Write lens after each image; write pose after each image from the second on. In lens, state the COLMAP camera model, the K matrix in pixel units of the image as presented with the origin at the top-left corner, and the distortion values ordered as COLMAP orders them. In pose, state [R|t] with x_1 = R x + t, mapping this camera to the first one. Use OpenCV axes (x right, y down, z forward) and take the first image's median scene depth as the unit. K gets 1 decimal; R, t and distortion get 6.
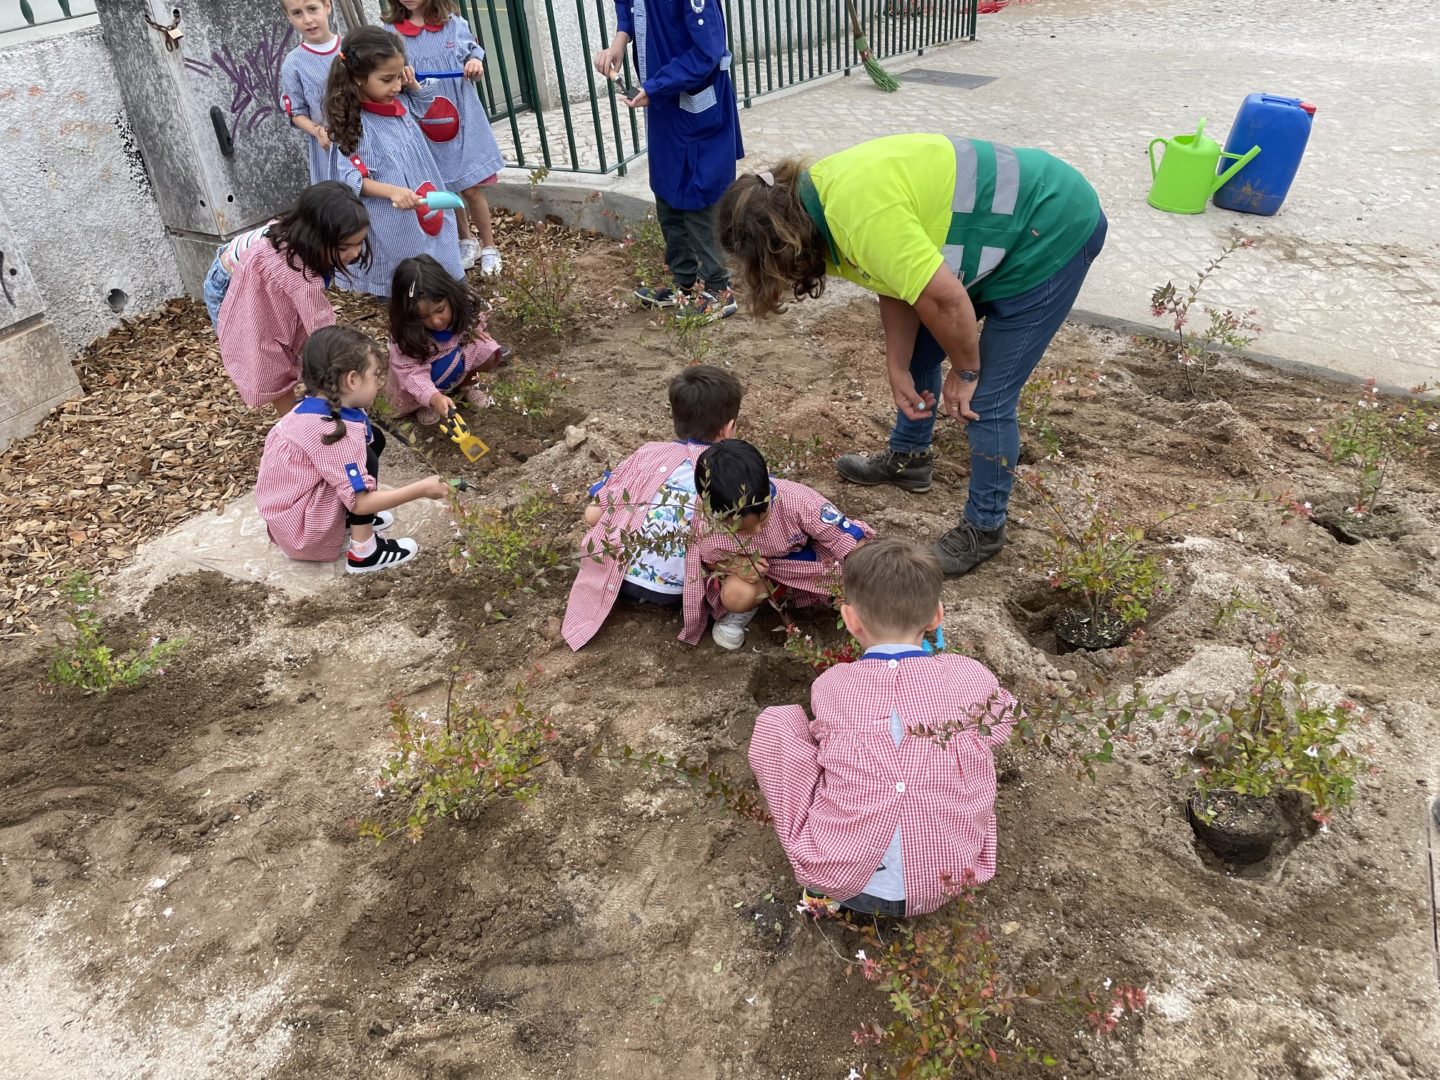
lens RADIAL K [[1096.1, 0, 714.5], [0, 1096.1, 549.9], [0, 0, 1]] dist [0.056760, -0.069739]
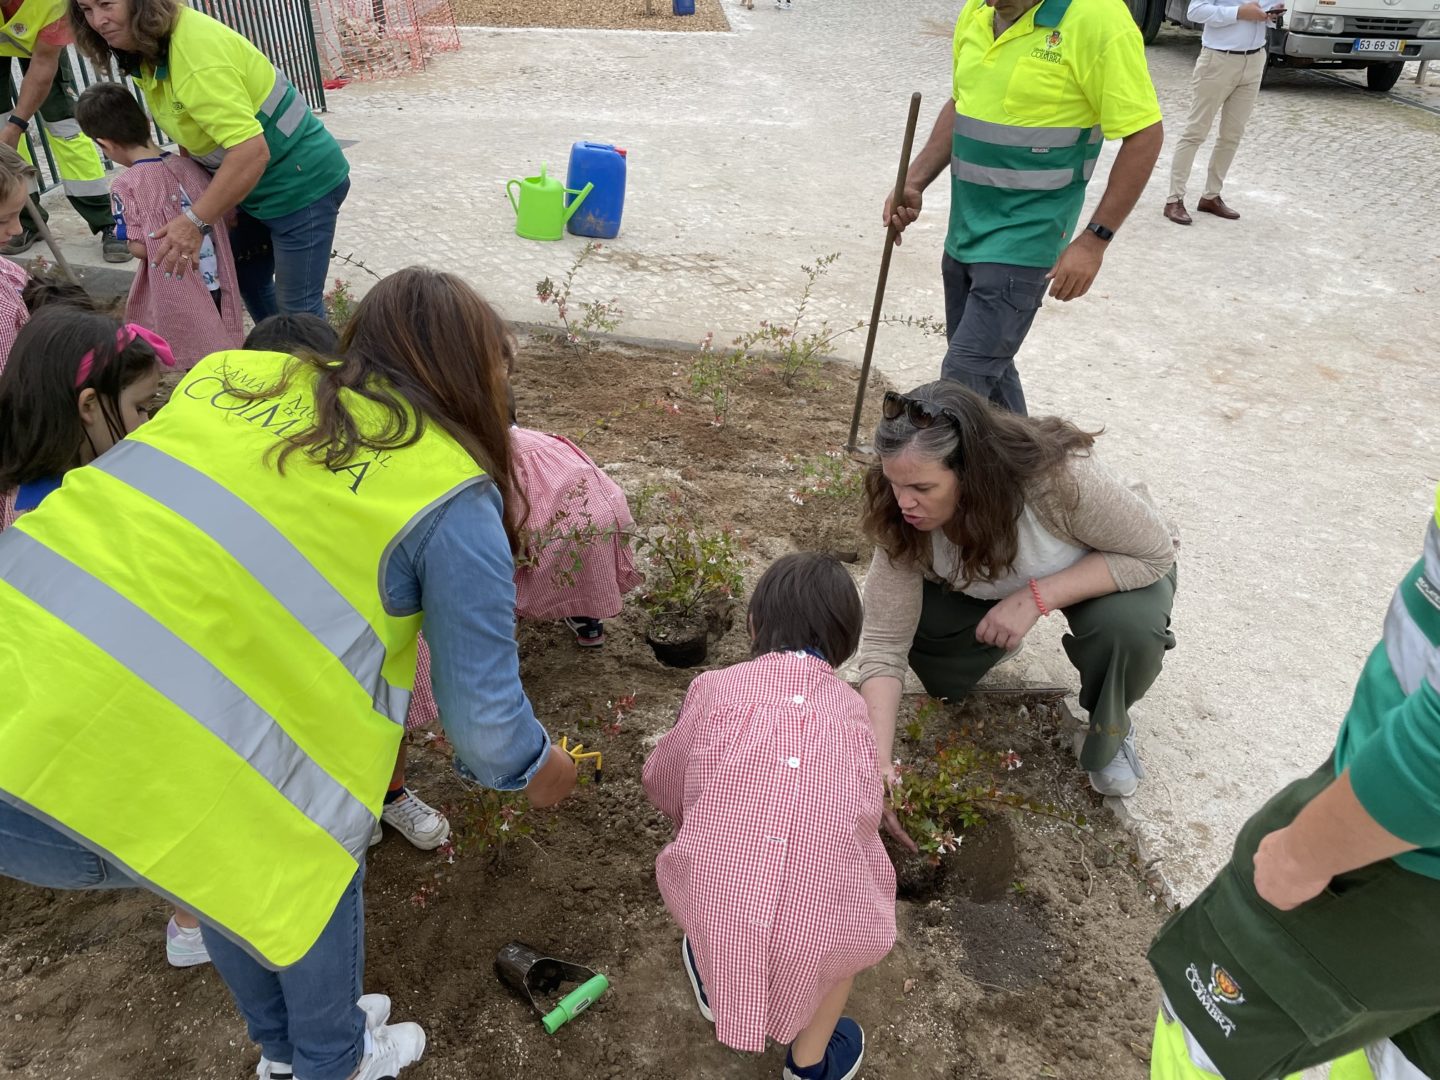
lens RADIAL K [[1096.1, 0, 717.4], [0, 1096.1, 540.6], [0, 0, 1]] dist [0.056760, -0.069739]
pose [[0.859879, -0.192627, 0.472761, -0.043938], [0.227226, 0.973701, -0.016553, 0.076453], [-0.457139, 0.121658, 0.881035, -0.094260]]
